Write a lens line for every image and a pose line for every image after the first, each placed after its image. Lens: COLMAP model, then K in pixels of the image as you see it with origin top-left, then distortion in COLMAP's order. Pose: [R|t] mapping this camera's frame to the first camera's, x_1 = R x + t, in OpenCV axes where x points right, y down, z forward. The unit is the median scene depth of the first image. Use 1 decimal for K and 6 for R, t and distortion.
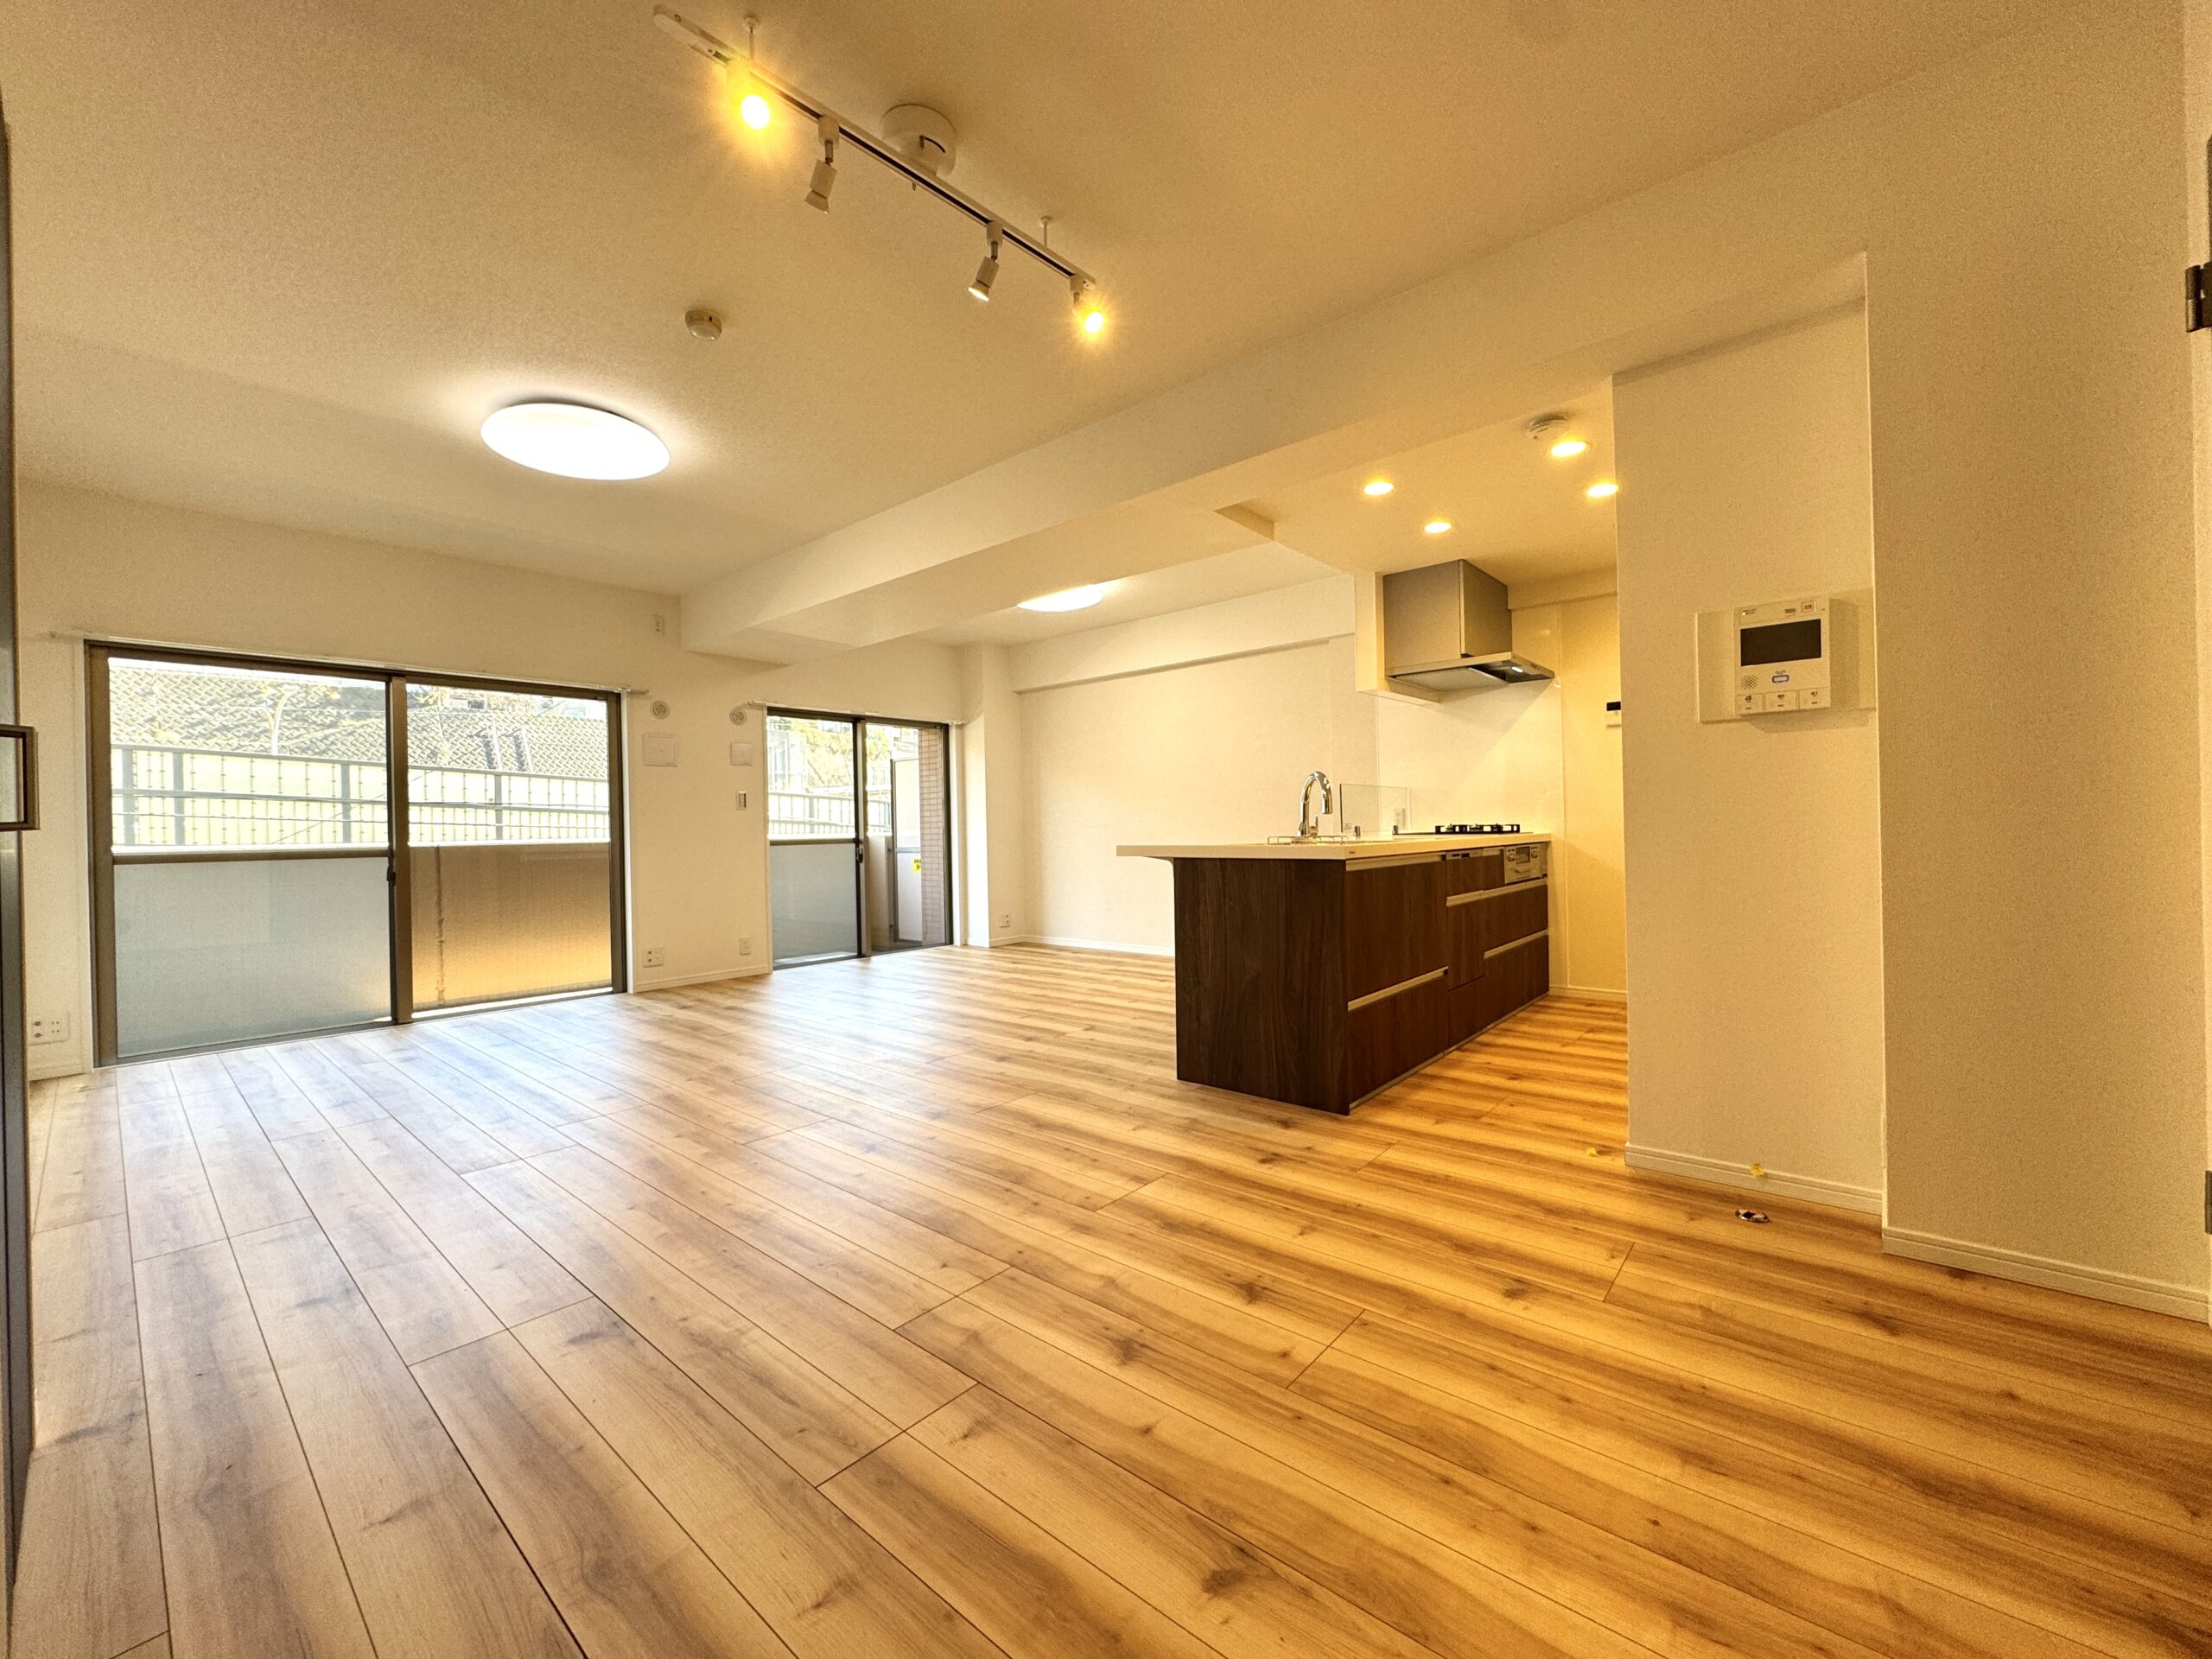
lens RADIAL K [[882.3, 0, 1098.9], [0, 882.3, 822.8], [0, 0, 1]] dist [-0.002003, 0.000257]
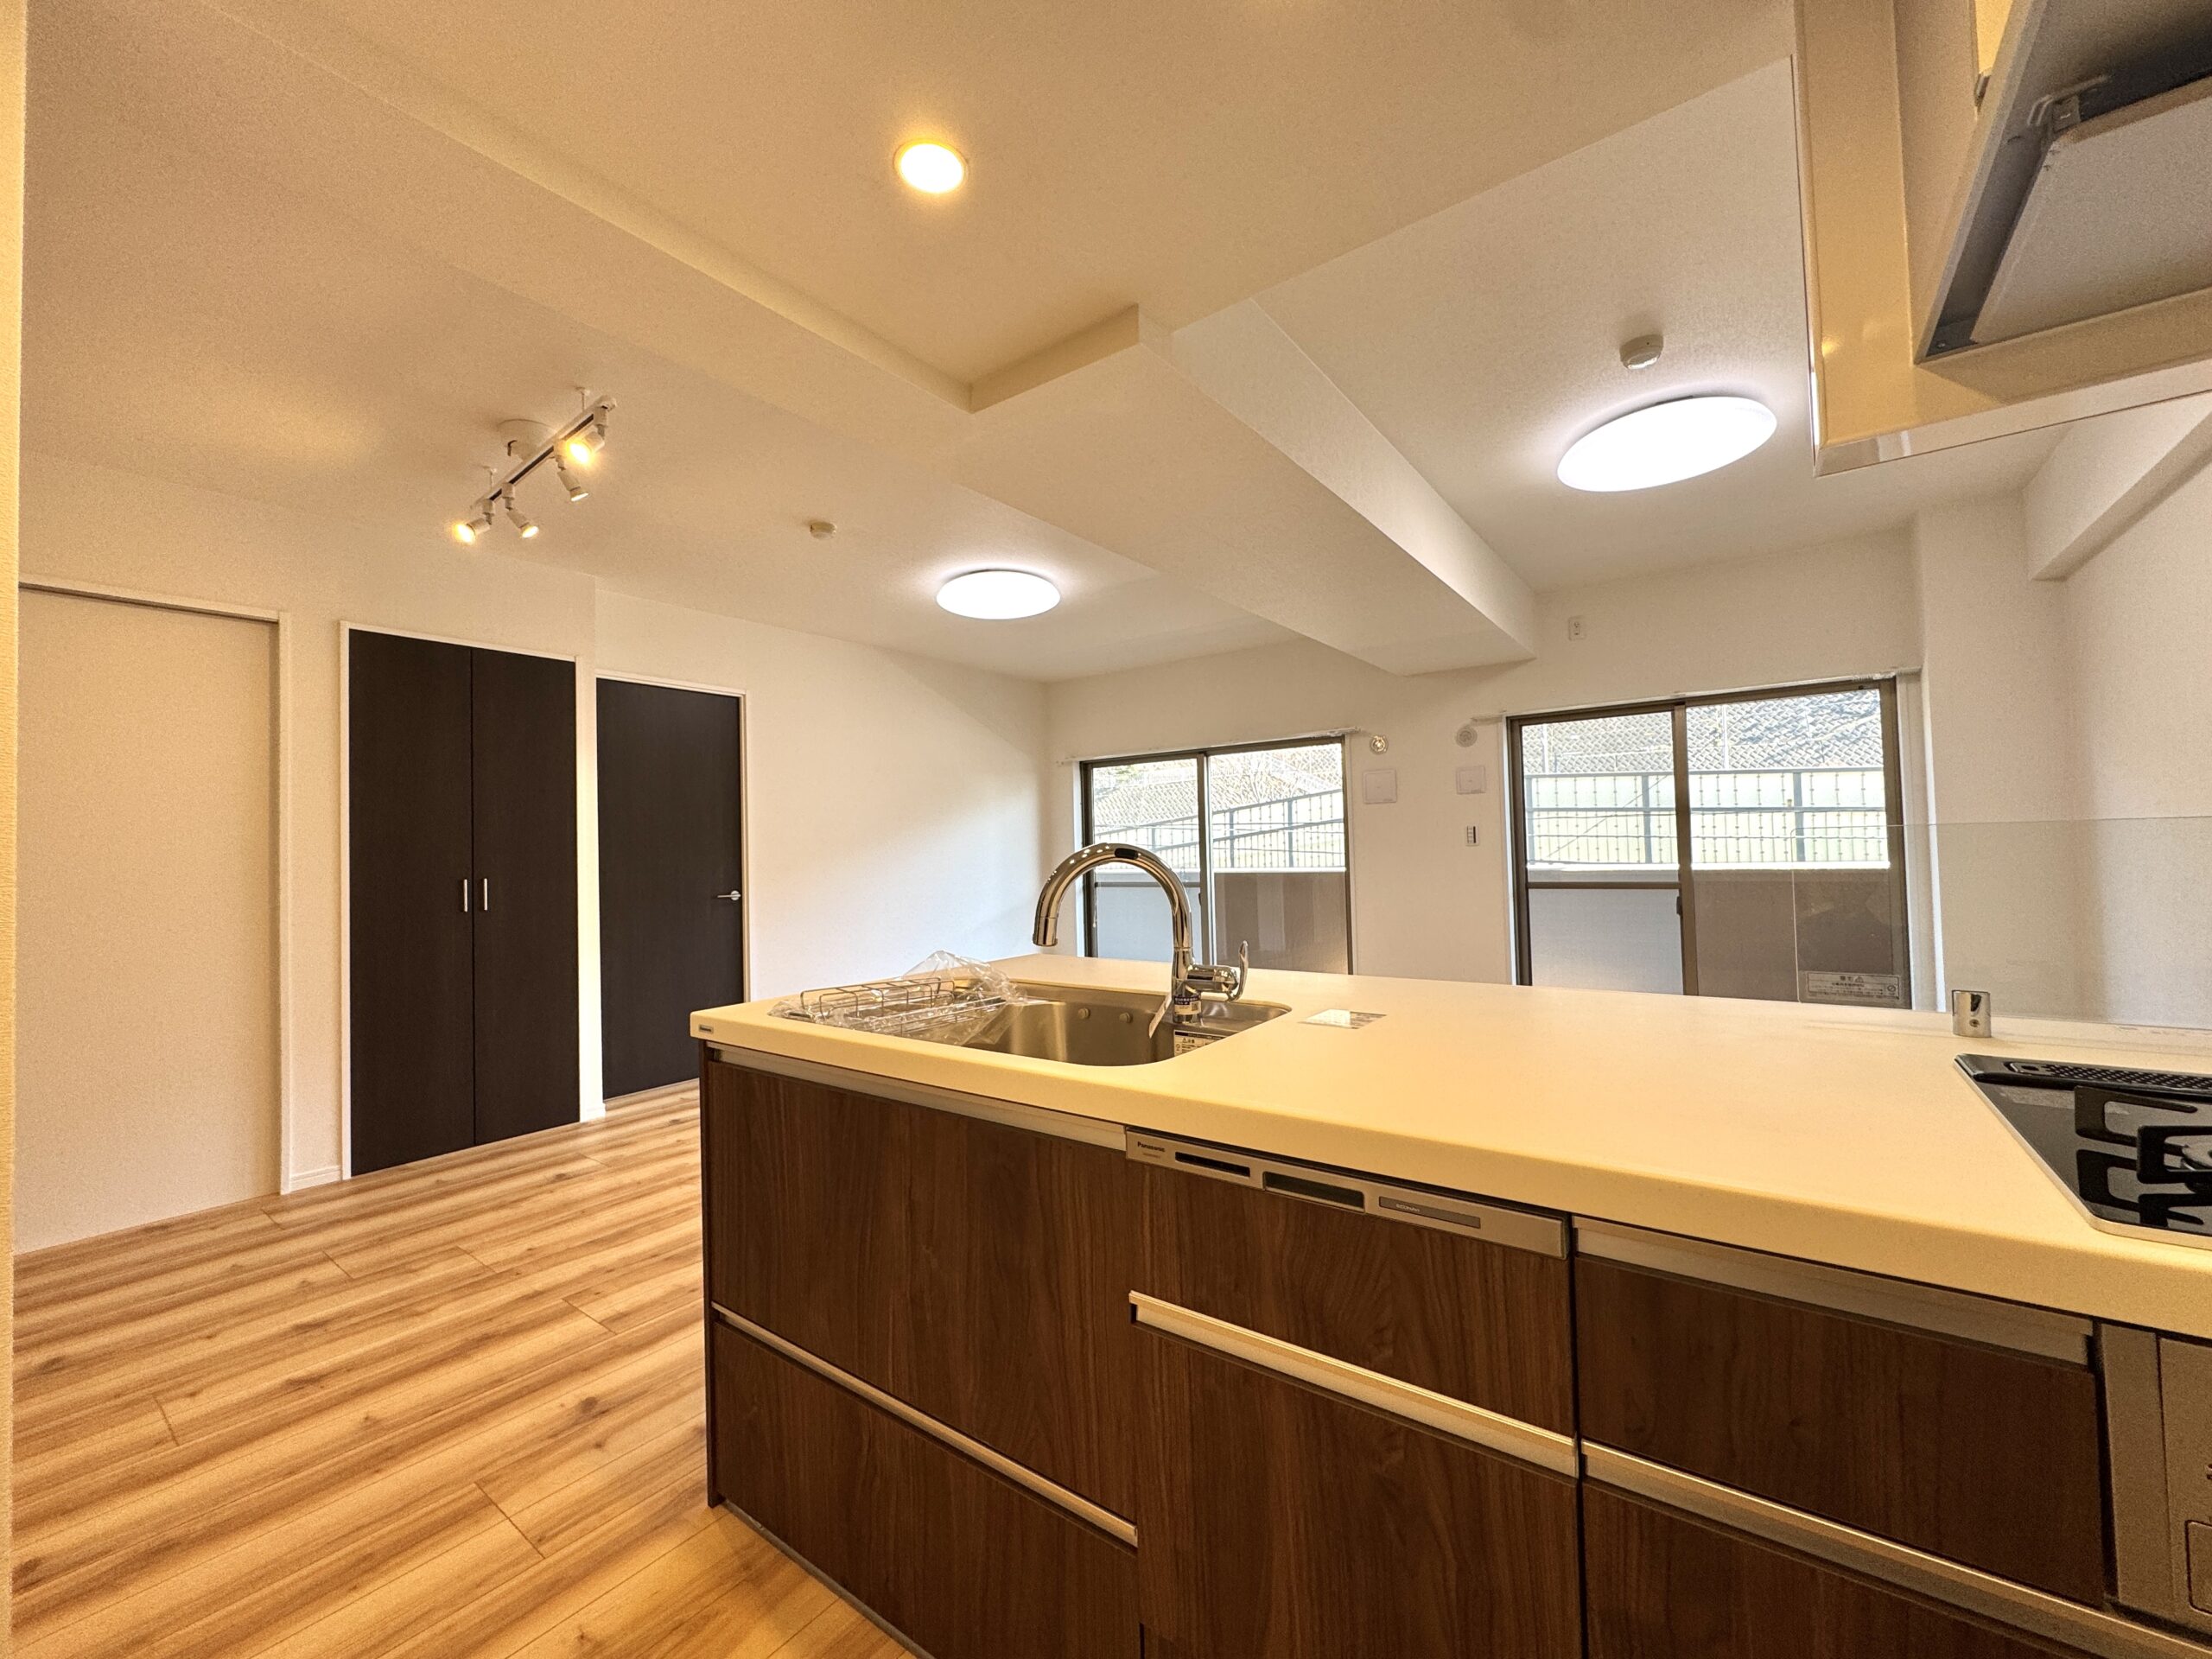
lens RADIAL K [[882.3, 0, 1105.0], [0, 882.3, 823.2], [0, 0, 1]] dist [-0.002003, 0.000257]
pose [[0.075023, -0.012391, -0.997105, 0.436740], [0.029992, 0.999498, -0.010164, -0.041021], [0.996731, -0.029143, 0.075357, 0.622990]]
